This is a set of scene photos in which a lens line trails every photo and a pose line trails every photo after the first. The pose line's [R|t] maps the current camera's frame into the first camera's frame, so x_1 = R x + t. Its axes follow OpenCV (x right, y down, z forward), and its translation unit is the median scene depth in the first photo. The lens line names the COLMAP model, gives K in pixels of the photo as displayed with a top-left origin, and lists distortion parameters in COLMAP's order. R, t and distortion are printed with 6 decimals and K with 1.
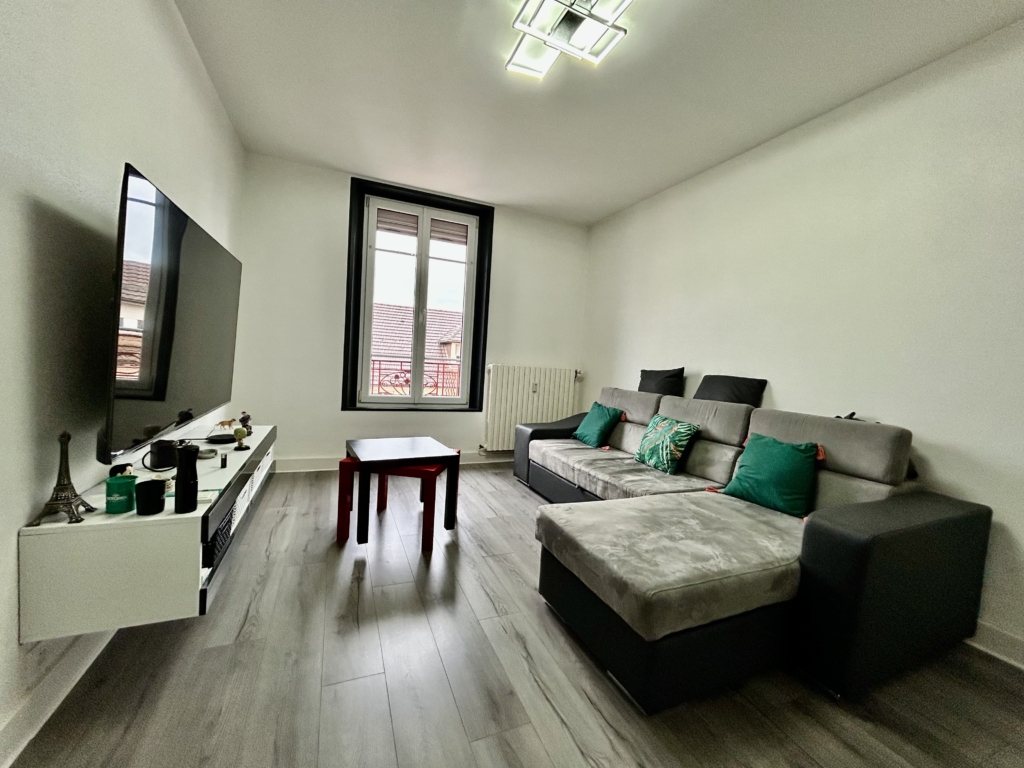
lens RADIAL K [[418.8, 0, 509.1], [0, 418.8, 381.7], [0, 0, 1]] dist [0.003548, -0.000284]
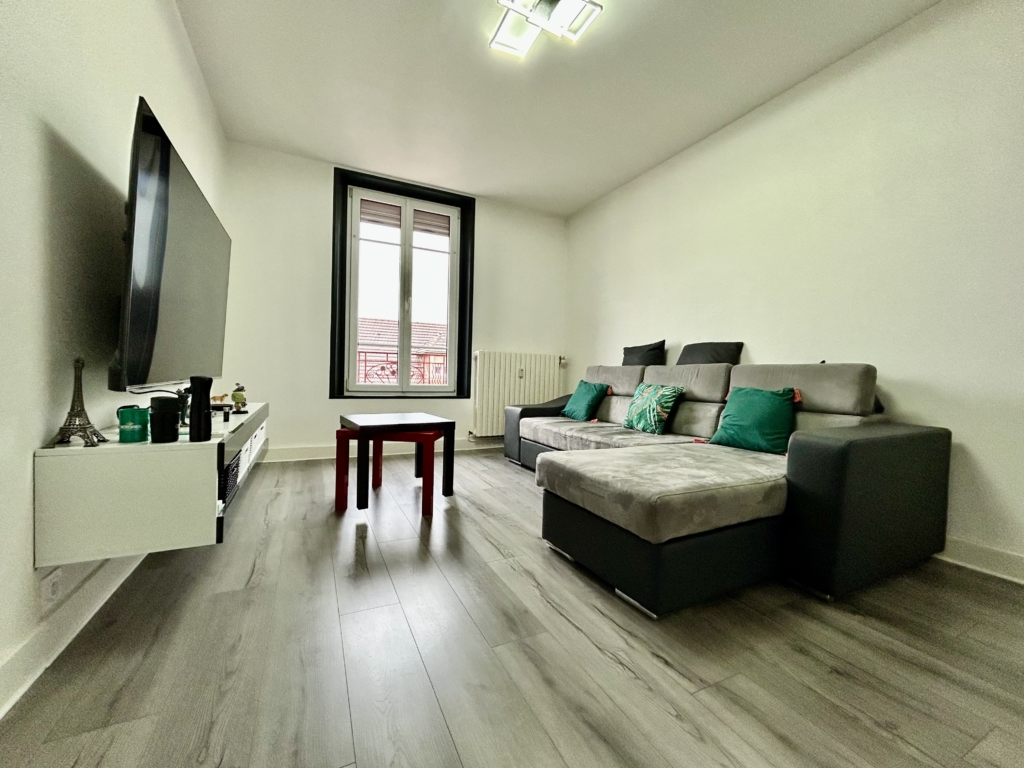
lens RADIAL K [[418.8, 0, 509.5], [0, 418.8, 381.8], [0, 0, 1]] dist [0.003548, -0.000284]
pose [[0.997854, -0.035850, 0.054790, -0.046262], [0.037654, 0.998770, -0.032253, 0.134261], [-0.053567, 0.034247, 0.997977, -0.031063]]
